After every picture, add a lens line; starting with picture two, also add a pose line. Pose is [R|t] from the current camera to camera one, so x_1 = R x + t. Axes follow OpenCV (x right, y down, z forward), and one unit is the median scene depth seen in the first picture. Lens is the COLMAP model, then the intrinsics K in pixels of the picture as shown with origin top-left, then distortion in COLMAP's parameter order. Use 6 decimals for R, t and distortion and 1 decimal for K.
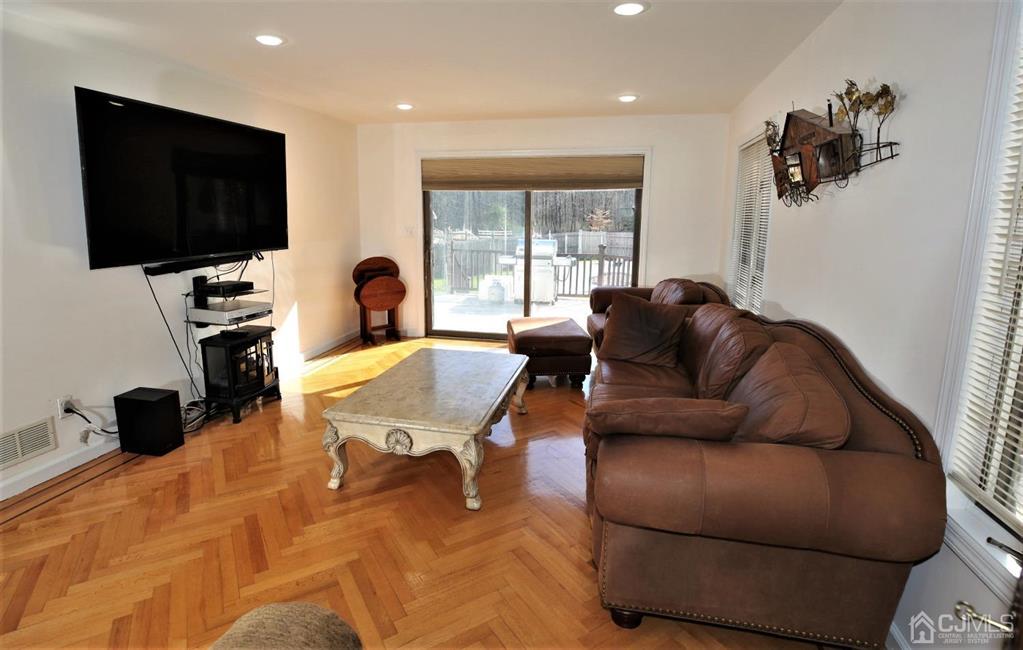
lens RADIAL K [[524.5, 0, 511.5], [0, 524.5, 325.0], [0, 0, 1]] dist [-0.037144, -0.000123]
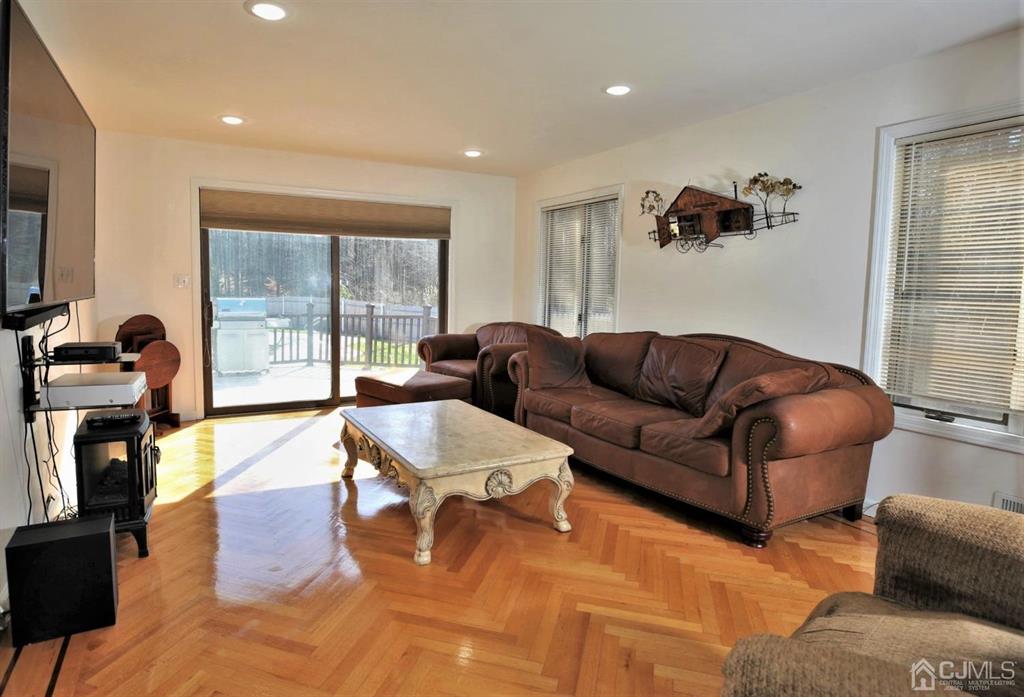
lens RADIAL K [[571.7, 0, 512.0], [0, 571.7, 348.5], [0, 0, 1]] dist [-0.004168, -0.000724]
pose [[0.748091, -0.074179, 0.659437, -0.616631], [0.128871, 0.991054, -0.034714, 0.014203], [-0.650962, 0.110952, 0.750958, 0.128400]]
